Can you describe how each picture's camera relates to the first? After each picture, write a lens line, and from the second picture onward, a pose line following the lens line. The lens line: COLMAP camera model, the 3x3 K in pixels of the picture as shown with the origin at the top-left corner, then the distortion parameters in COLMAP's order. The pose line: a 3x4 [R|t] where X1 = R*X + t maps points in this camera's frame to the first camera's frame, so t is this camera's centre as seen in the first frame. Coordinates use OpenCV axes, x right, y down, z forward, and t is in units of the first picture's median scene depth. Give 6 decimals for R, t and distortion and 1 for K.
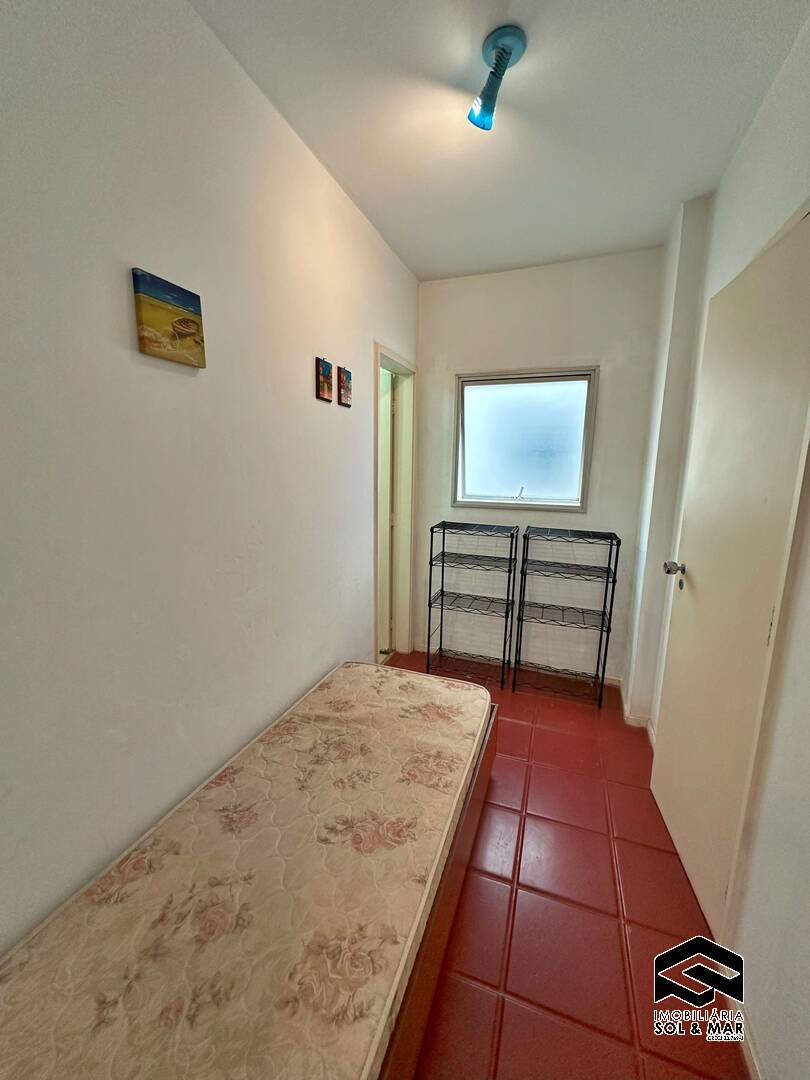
lens RADIAL K [[429.6, 0, 405.0], [0, 429.6, 540.0], [0, 0, 1]] dist [-0.001328, 0.000705]
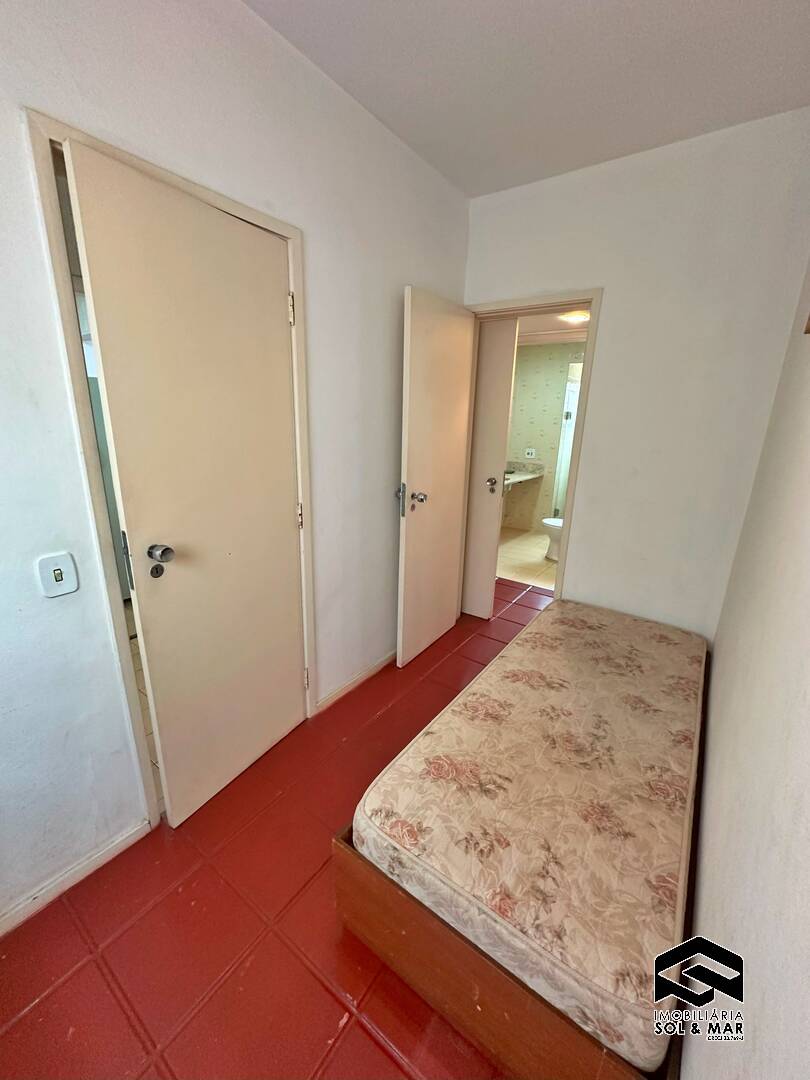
lens RADIAL K [[429.6, 0, 405.0], [0, 429.6, 540.0], [0, 0, 1]] dist [-0.001328, 0.000705]
pose [[-0.963067, -0.113013, 0.244397, 0.041973], [0.004366, 0.900983, 0.433831, -0.415728], [-0.269227, 0.418876, -0.867214, 2.267741]]
